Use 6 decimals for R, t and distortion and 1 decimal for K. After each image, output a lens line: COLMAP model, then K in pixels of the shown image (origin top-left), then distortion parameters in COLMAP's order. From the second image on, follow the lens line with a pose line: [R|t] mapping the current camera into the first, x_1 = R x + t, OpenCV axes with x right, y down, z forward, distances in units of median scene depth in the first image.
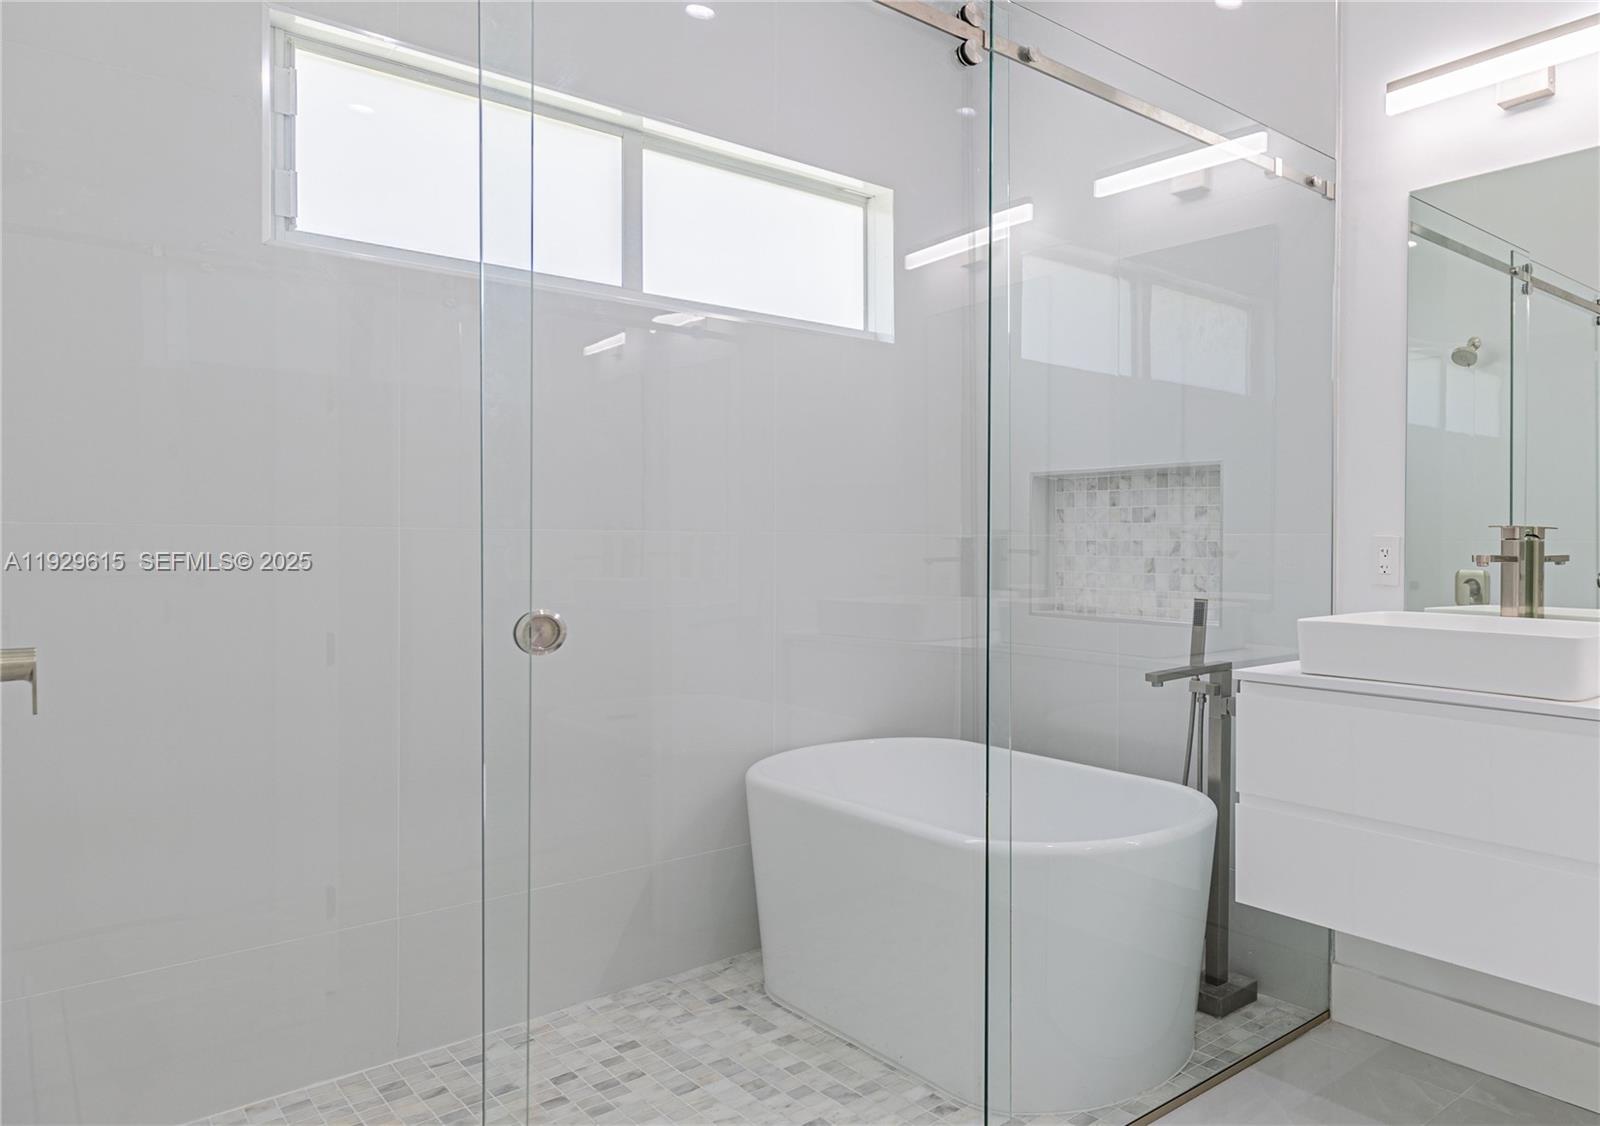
lens RADIAL K [[1131.5, 0, 800.1], [0, 1131.5, 554.7], [0, 0, 1]] dist [0.013216, 0.001350]
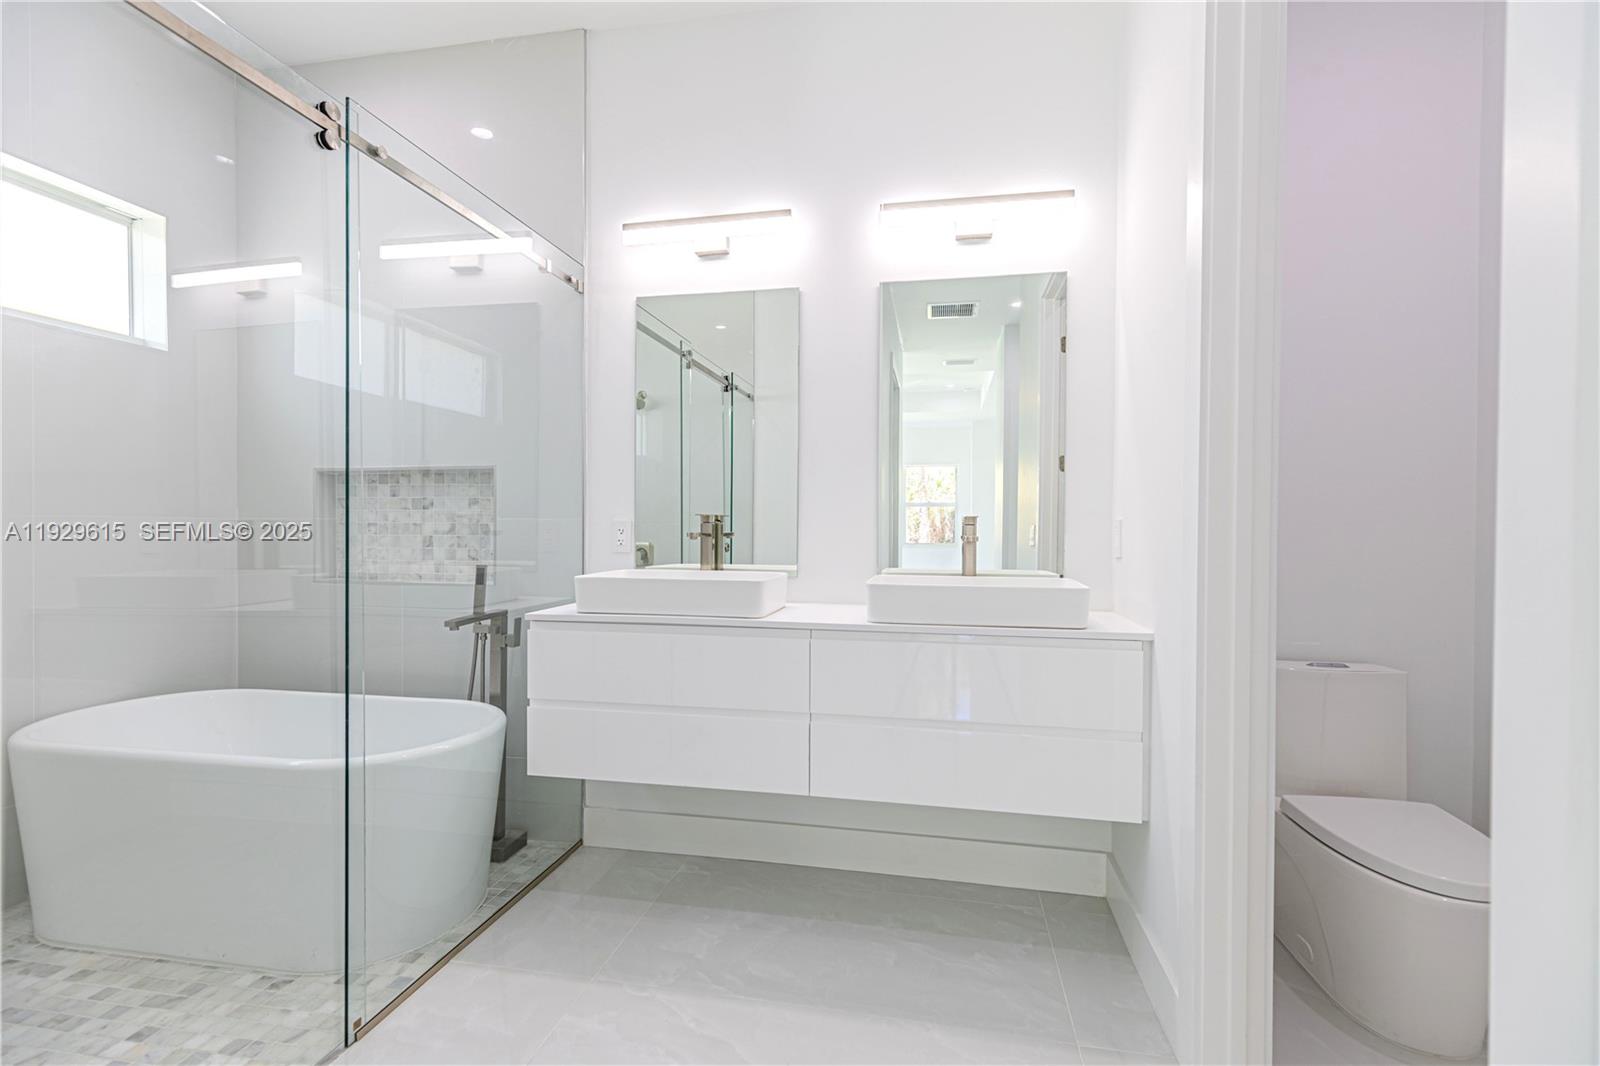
lens RADIAL K [[729.7, 0, 801.0], [0, 729.7, 537.1], [0, 0, 1]] dist [0.000501, 0.001789]
pose [[0.866973, -0.008658, 0.498280, 0.243253], [0.006721, 0.999961, 0.005681, 0.002087], [-0.498310, -0.001577, 0.866998, 0.032338]]
